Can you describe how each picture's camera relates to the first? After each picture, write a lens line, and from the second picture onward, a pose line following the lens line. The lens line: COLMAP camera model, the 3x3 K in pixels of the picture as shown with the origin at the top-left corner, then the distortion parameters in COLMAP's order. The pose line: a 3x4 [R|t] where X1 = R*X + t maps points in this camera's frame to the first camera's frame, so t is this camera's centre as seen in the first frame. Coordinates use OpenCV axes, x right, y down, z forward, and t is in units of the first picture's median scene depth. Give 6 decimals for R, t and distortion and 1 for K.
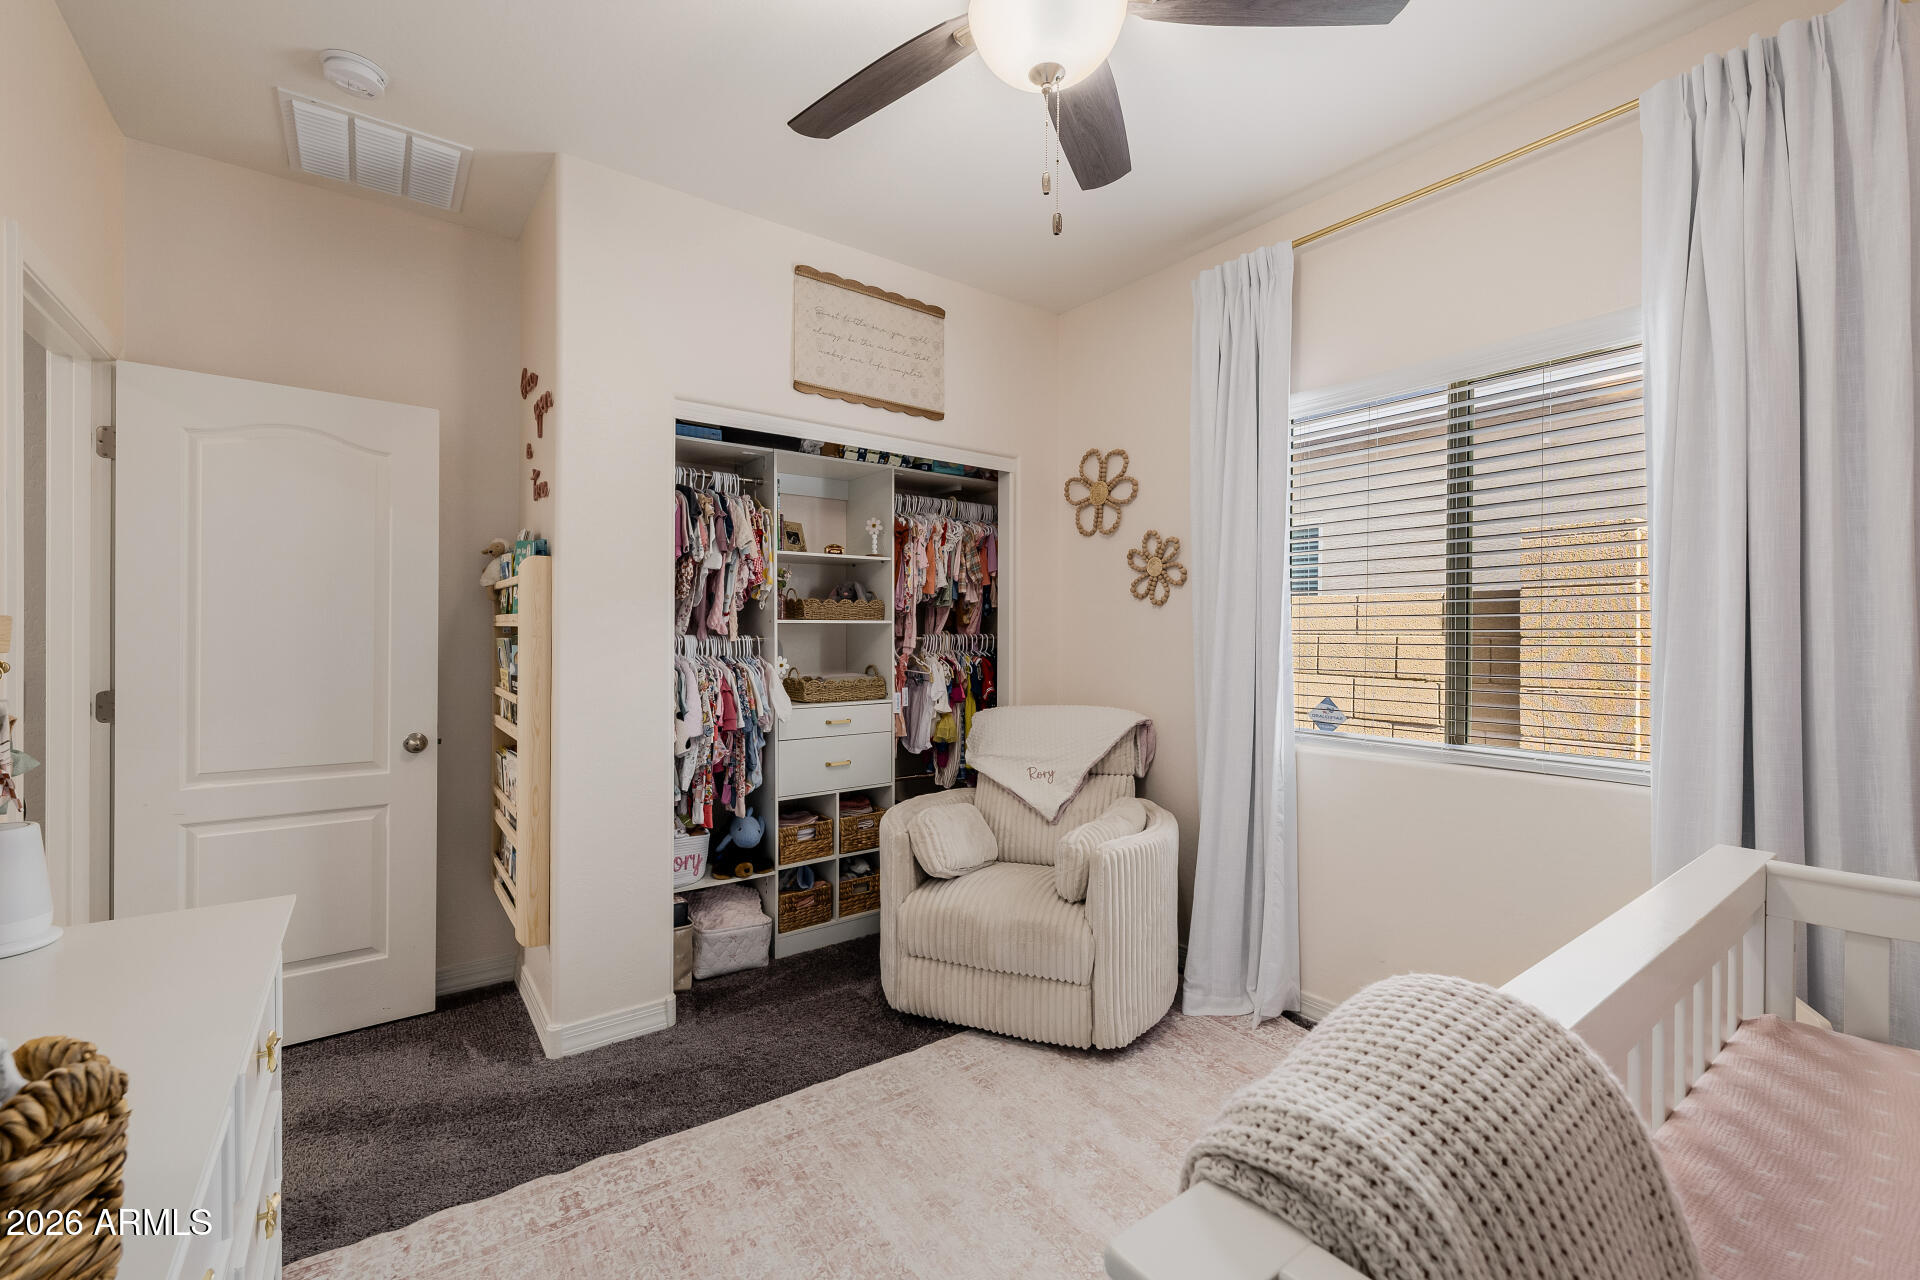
lens RADIAL K [[807.7, 0, 946.2], [0, 807.7, 629.5], [0, 0, 1]] dist [0.000114, -0.000170]
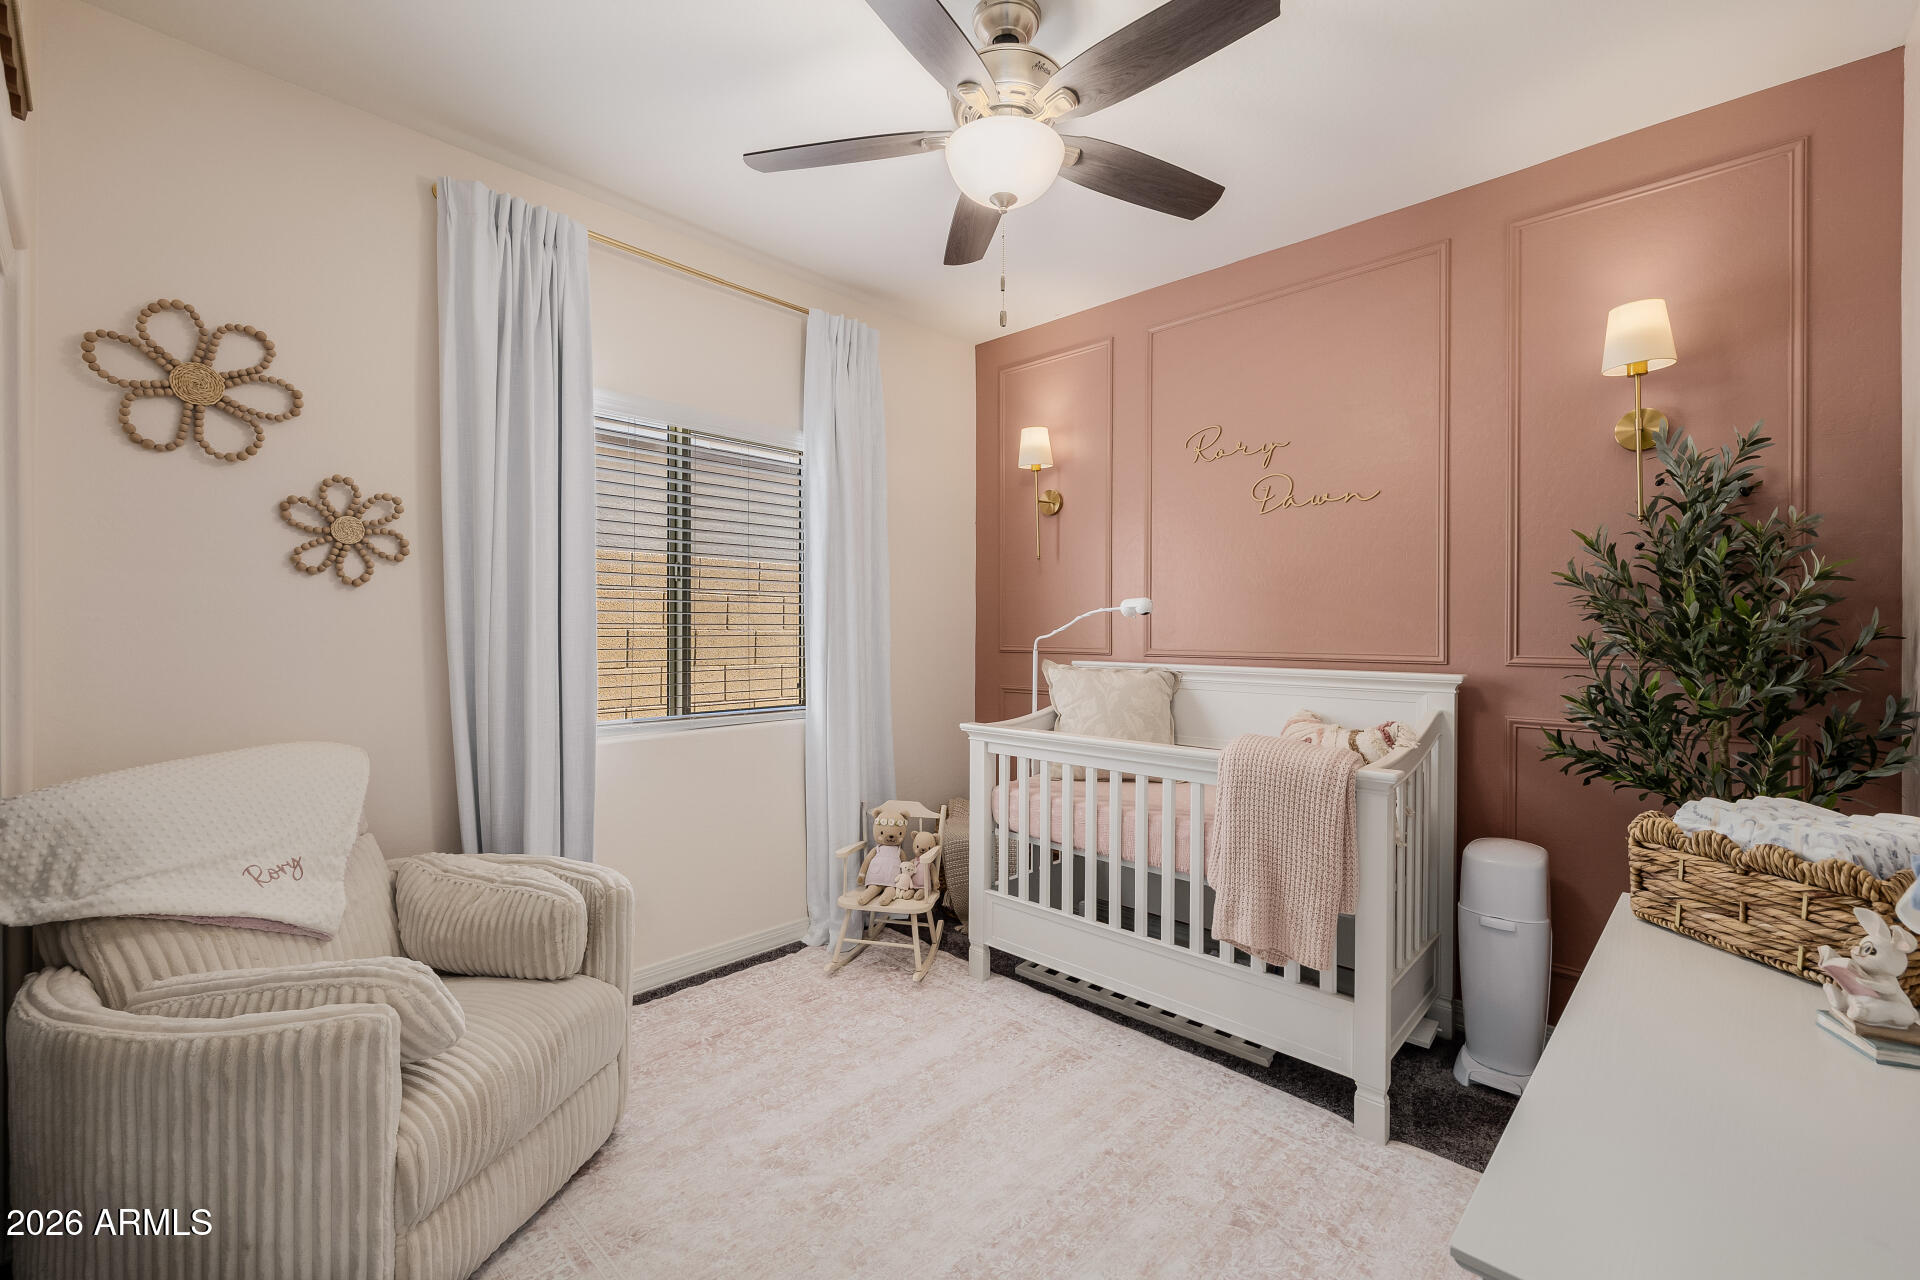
lens RADIAL K [[807.7, 0, 946.2], [0, 807.7, 629.5], [0, 0, 1]] dist [0.000114, -0.000170]
pose [[-0.169747, 0.001072, 0.985487, -0.509597], [-0.007330, 0.999970, -0.002350, 0.006469], [-0.985460, -0.007623, -0.169734, 0.597844]]
